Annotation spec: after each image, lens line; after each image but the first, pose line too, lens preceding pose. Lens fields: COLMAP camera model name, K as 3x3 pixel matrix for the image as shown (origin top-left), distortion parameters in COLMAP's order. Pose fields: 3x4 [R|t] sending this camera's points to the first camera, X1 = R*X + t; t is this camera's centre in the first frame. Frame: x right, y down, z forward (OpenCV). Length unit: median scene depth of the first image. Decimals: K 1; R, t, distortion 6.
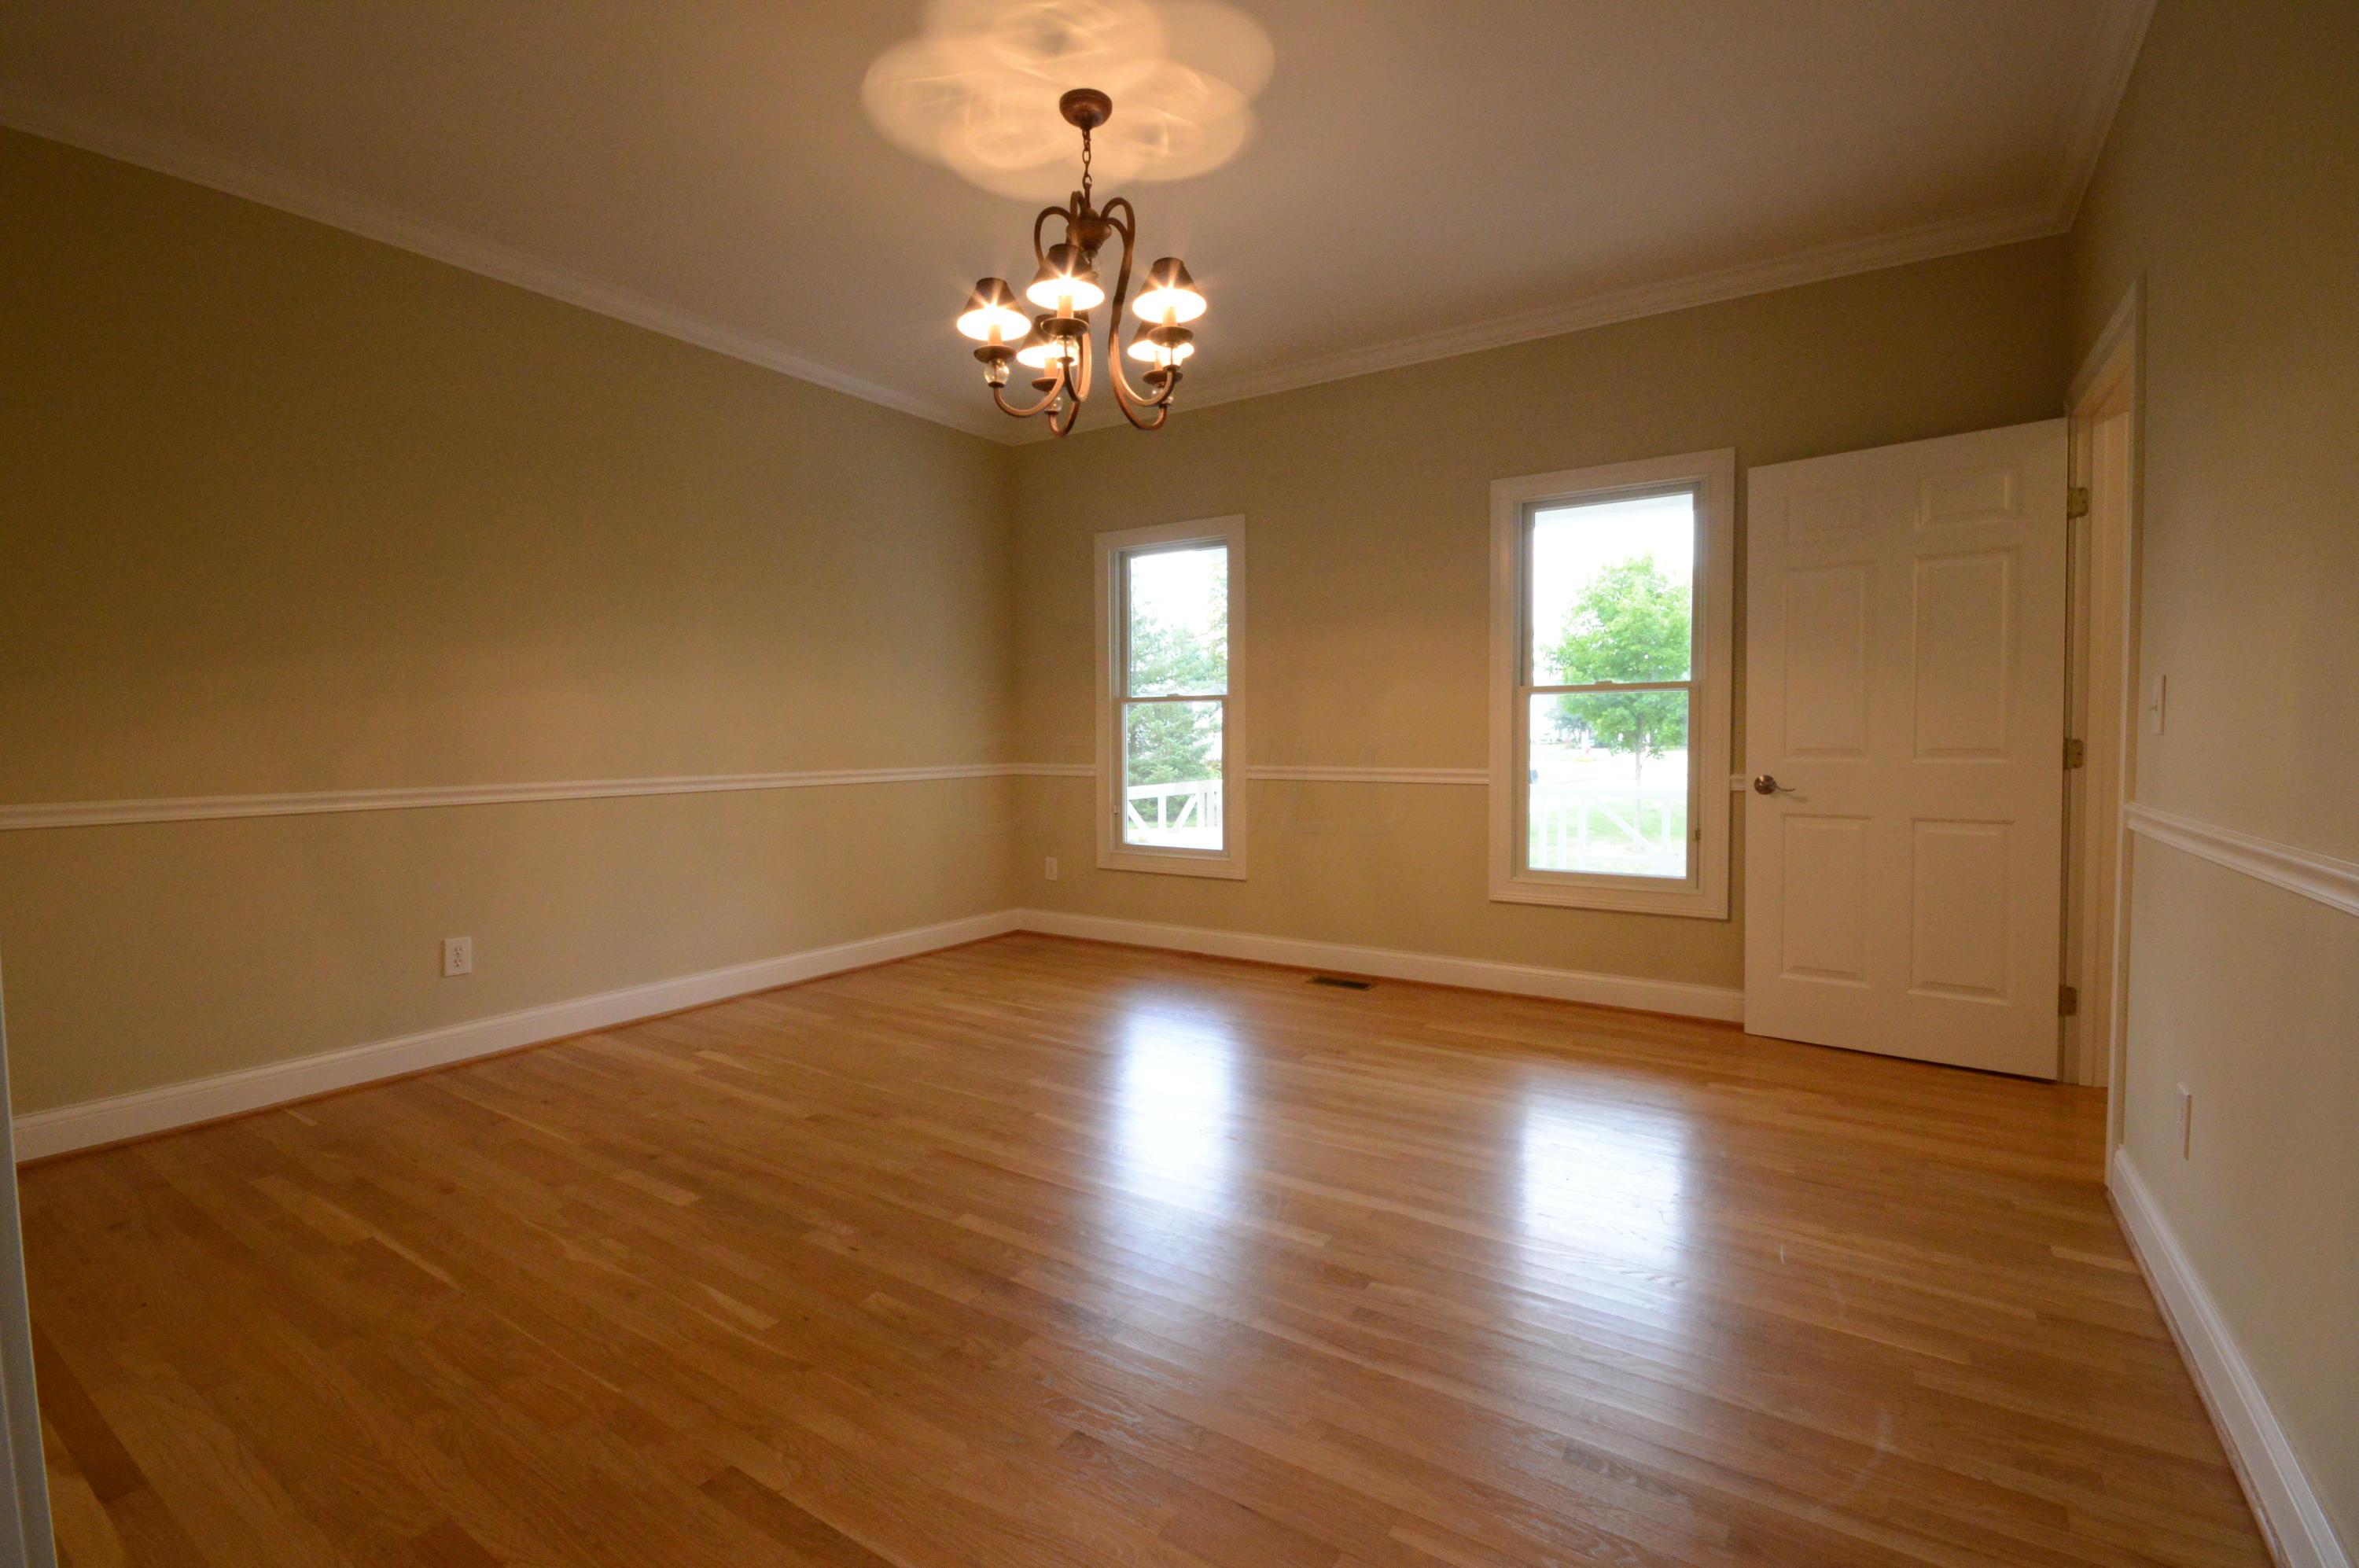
lens RADIAL K [[1063.8, 0, 1147.9], [0, 1063.8, 776.0], [0, 0, 1]] dist [-0.003948, -0.000072]
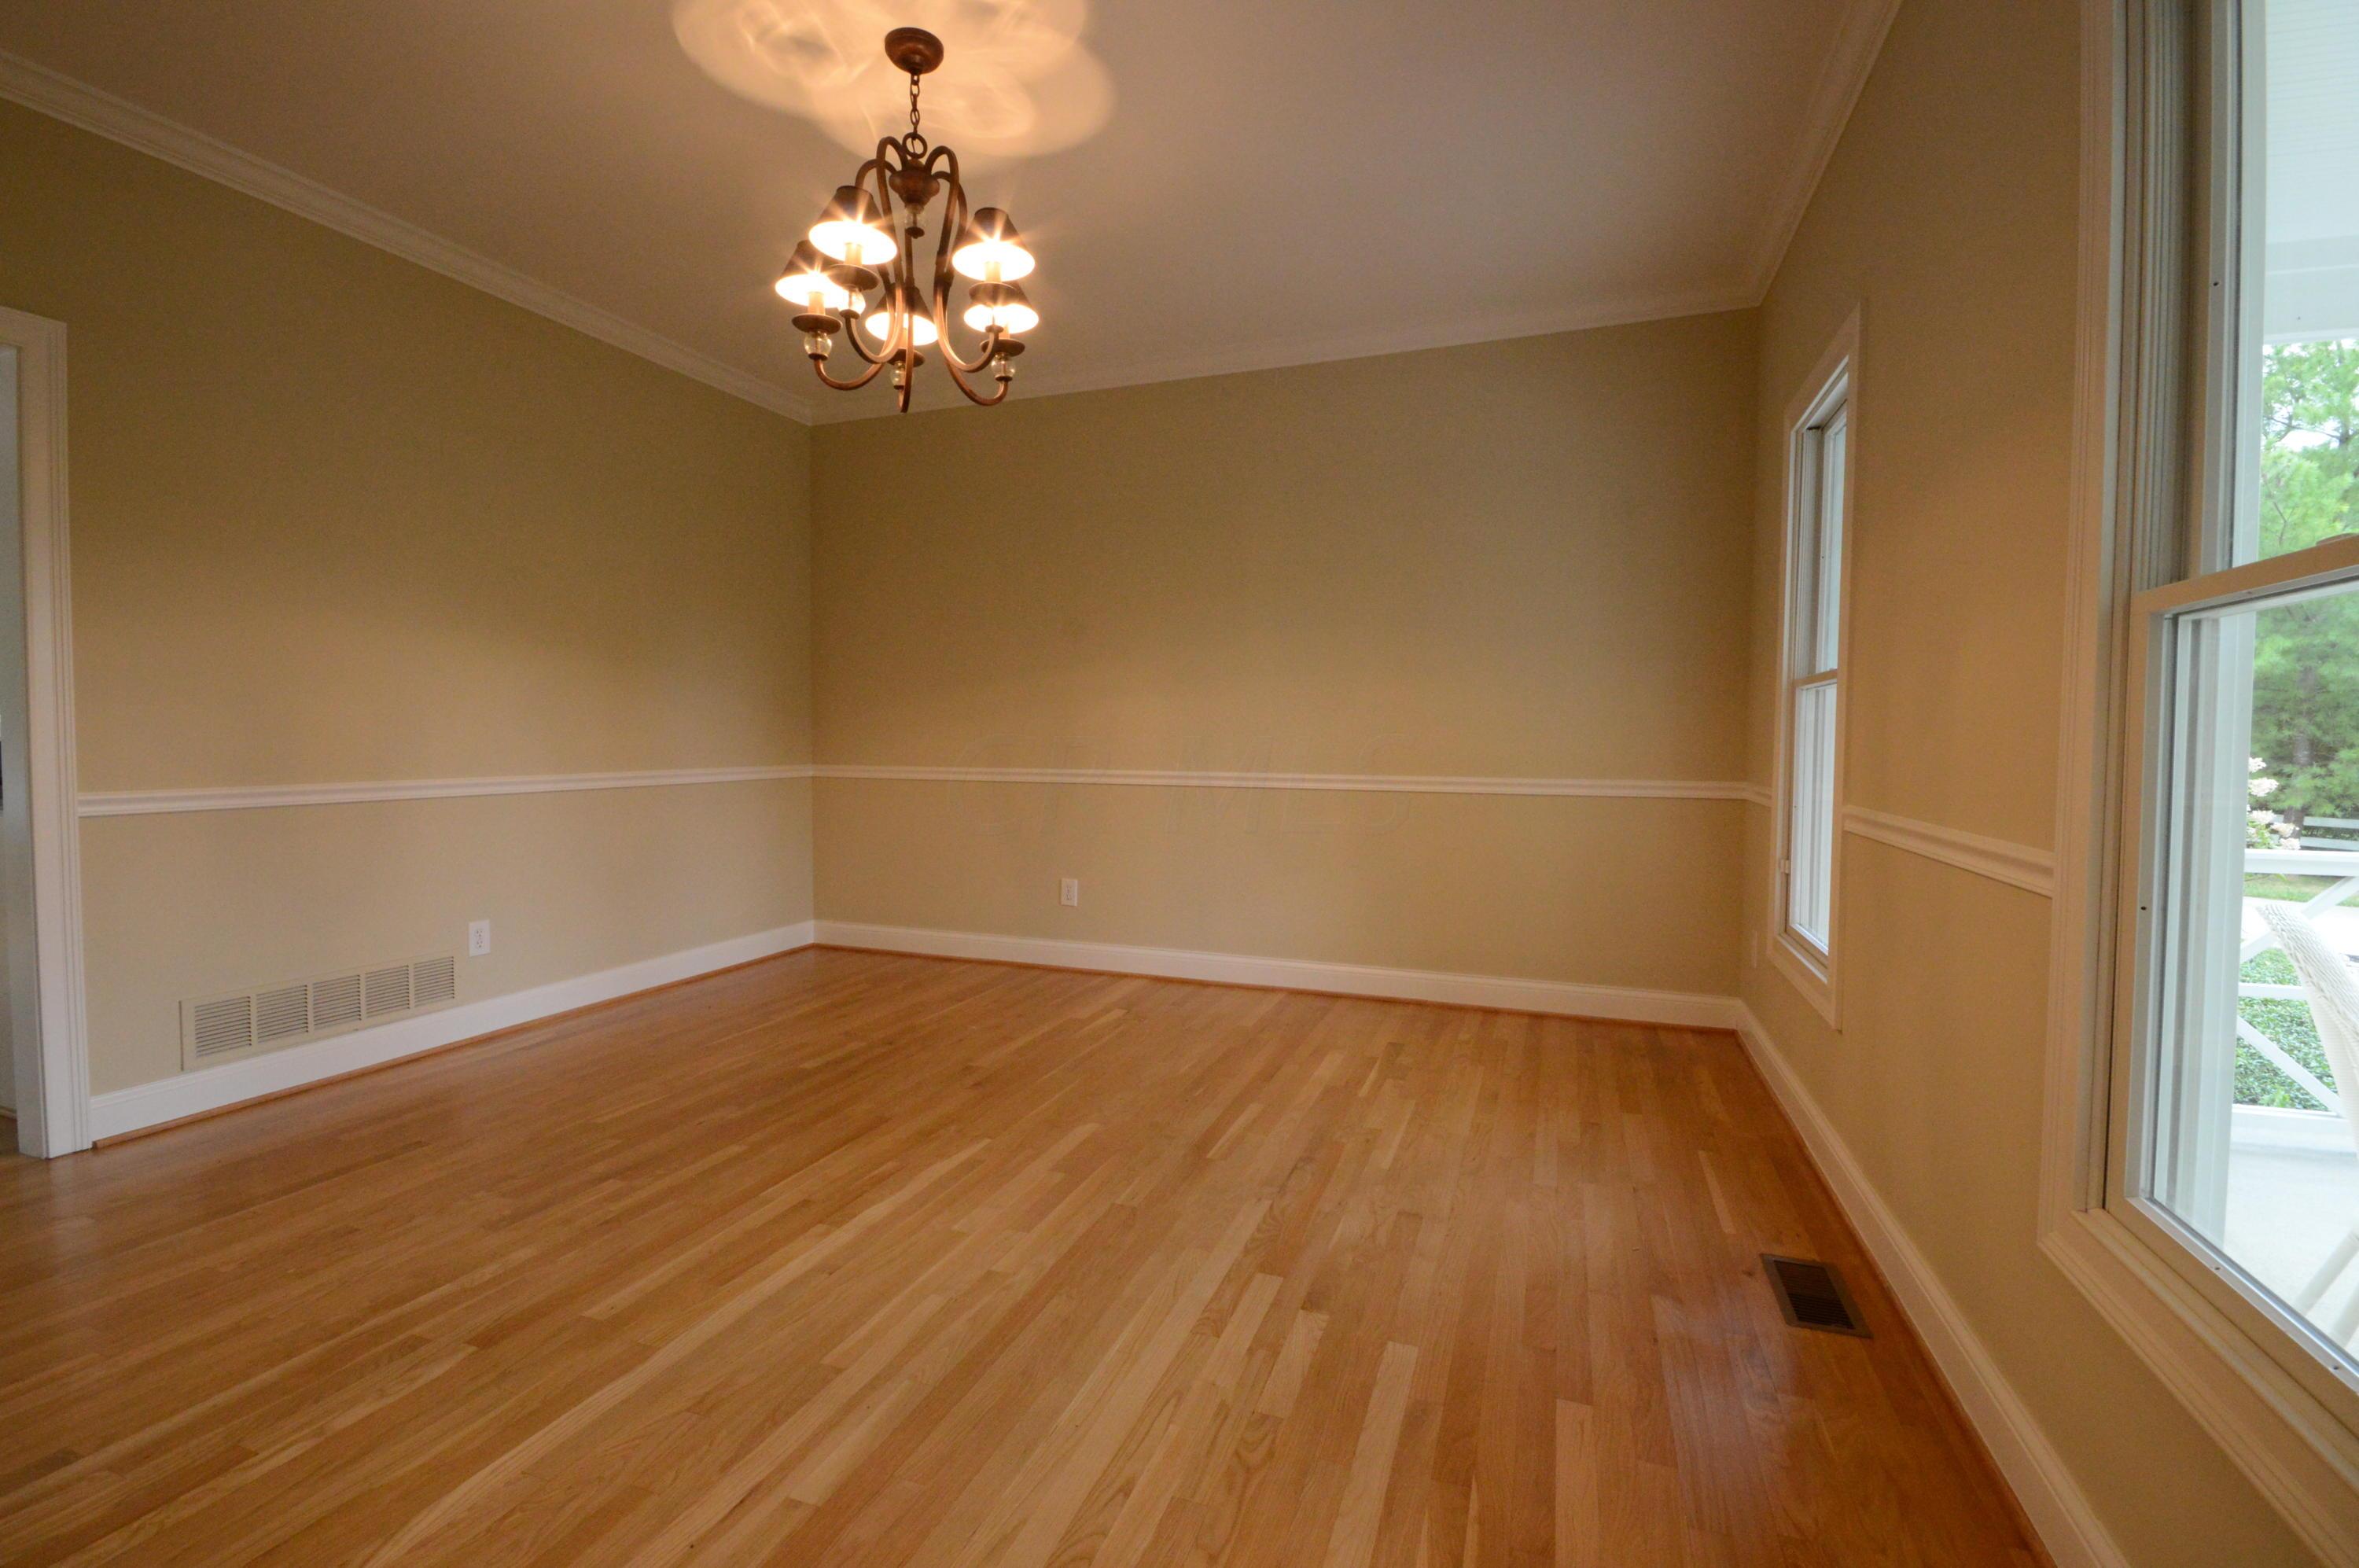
lens RADIAL K [[1034.3, 0, 1150.5], [0, 1034.3, 736.1], [0, 0, 1]] dist [0.001811, 0.000225]
pose [[0.219755, 0.002551, -0.975552, 0.829591], [-0.045625, 0.998929, -0.007665, -0.035820], [0.974488, 0.046194, 0.219636, 0.942183]]
